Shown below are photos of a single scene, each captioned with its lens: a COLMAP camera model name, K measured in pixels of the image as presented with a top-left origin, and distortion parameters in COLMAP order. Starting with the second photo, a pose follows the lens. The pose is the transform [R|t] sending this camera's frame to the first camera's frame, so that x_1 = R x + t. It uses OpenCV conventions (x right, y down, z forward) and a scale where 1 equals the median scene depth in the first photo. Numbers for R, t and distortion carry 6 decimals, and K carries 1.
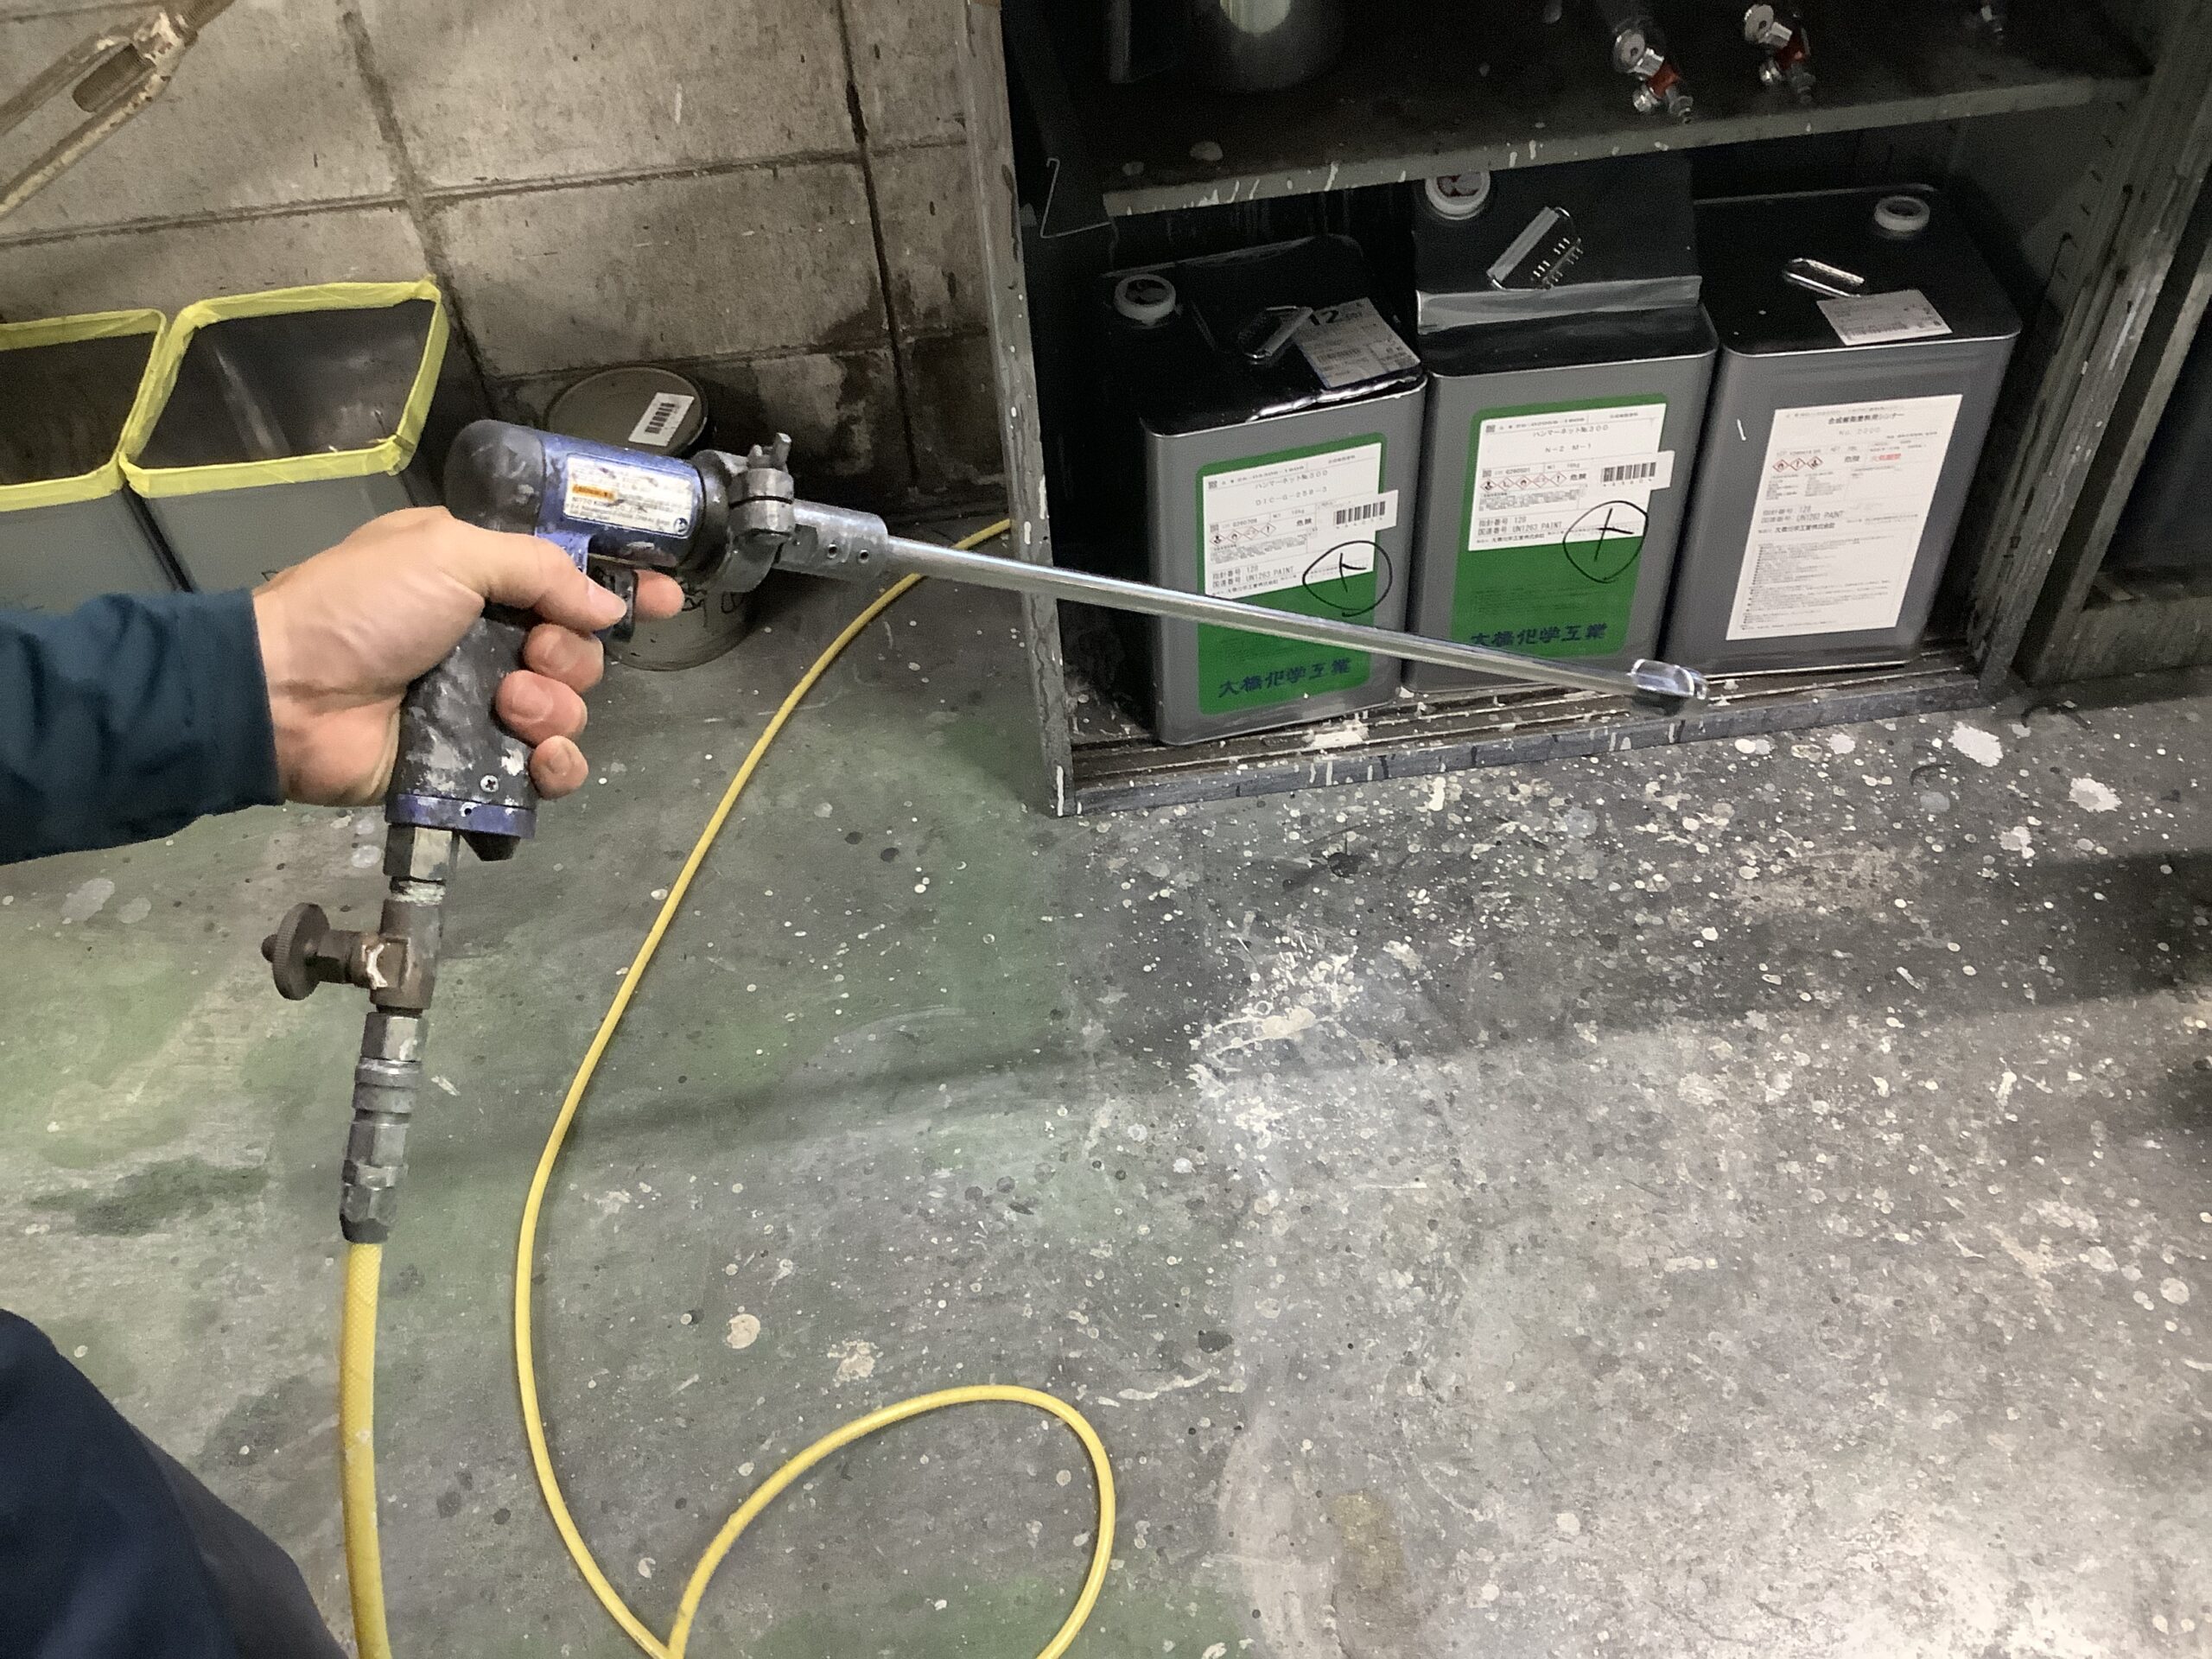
lens RADIAL K [[1971.6, 0, 1106.0], [0, 1971.6, 829.5], [0, 0, 1]] dist [0.118491, -0.237141]
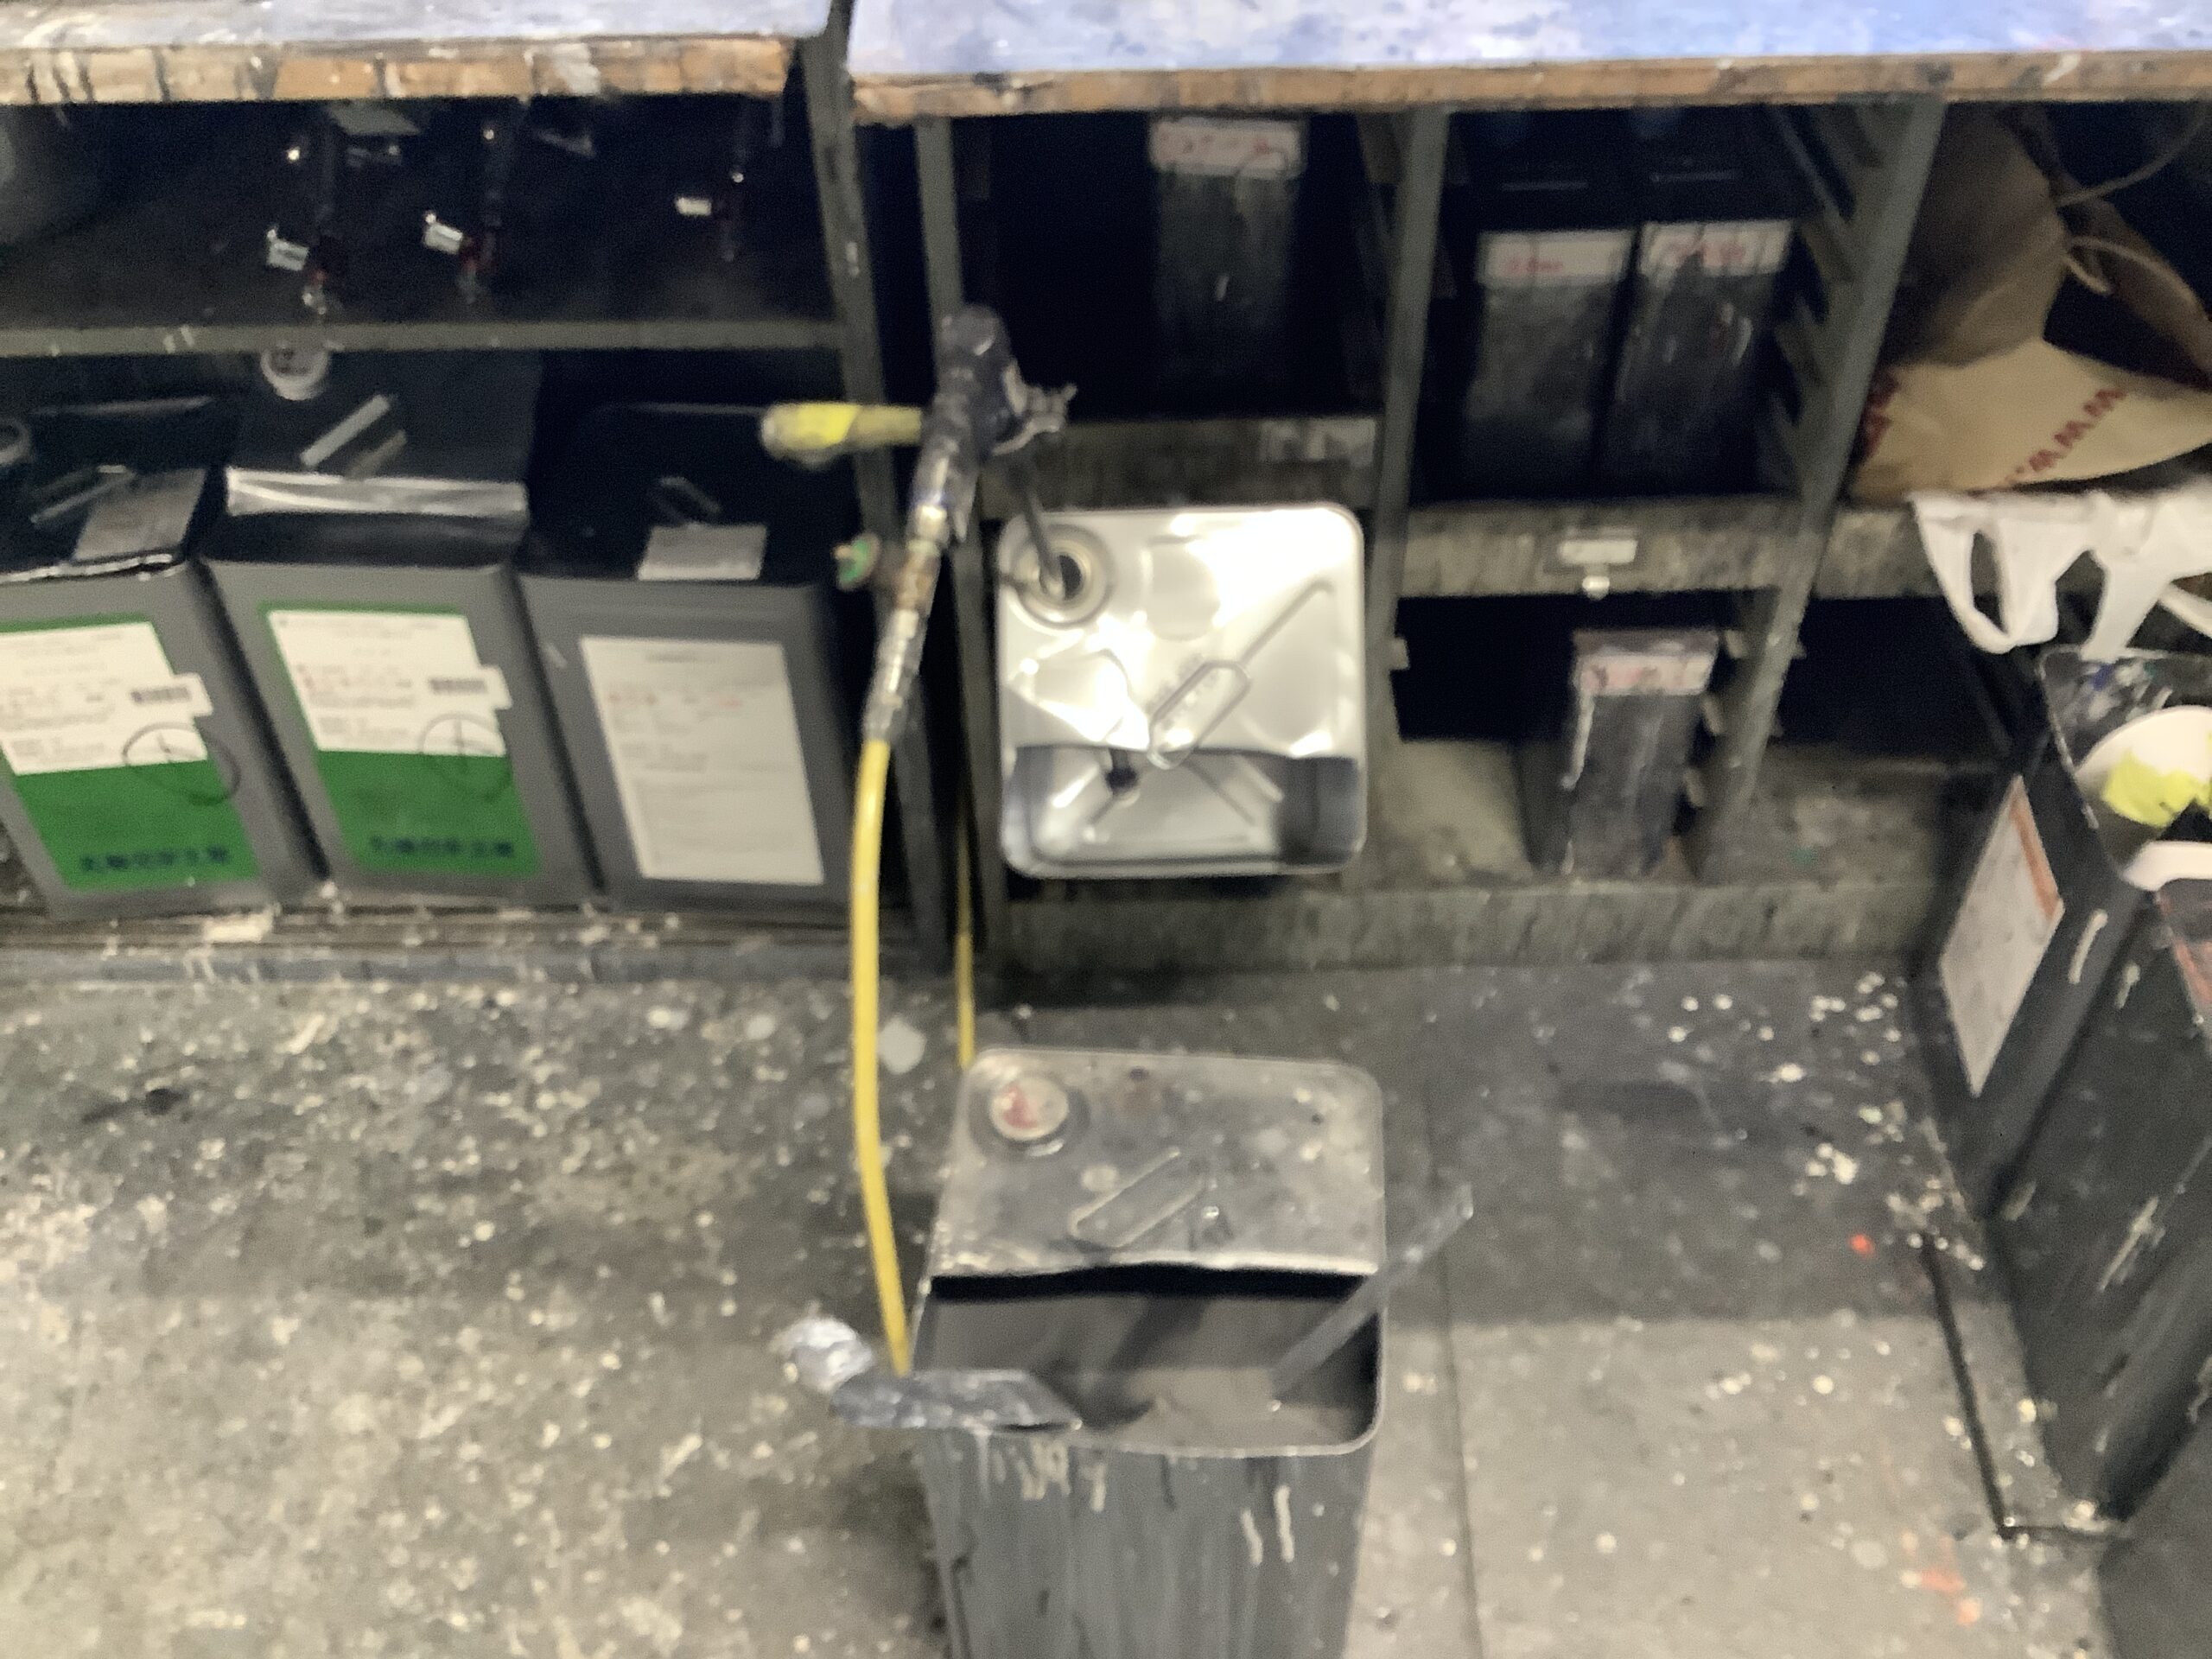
lens RADIAL K [[2041.2, 0, 1118.1], [0, 2041.2, 812.1], [0, 0, 1]] dist [0.103922, -0.265659]
pose [[0.992227, 0.107519, -0.062656, 0.616448], [-0.112015, 0.991000, -0.073298, -0.095708], [0.054211, 0.079746, 0.995340, 0.090421]]
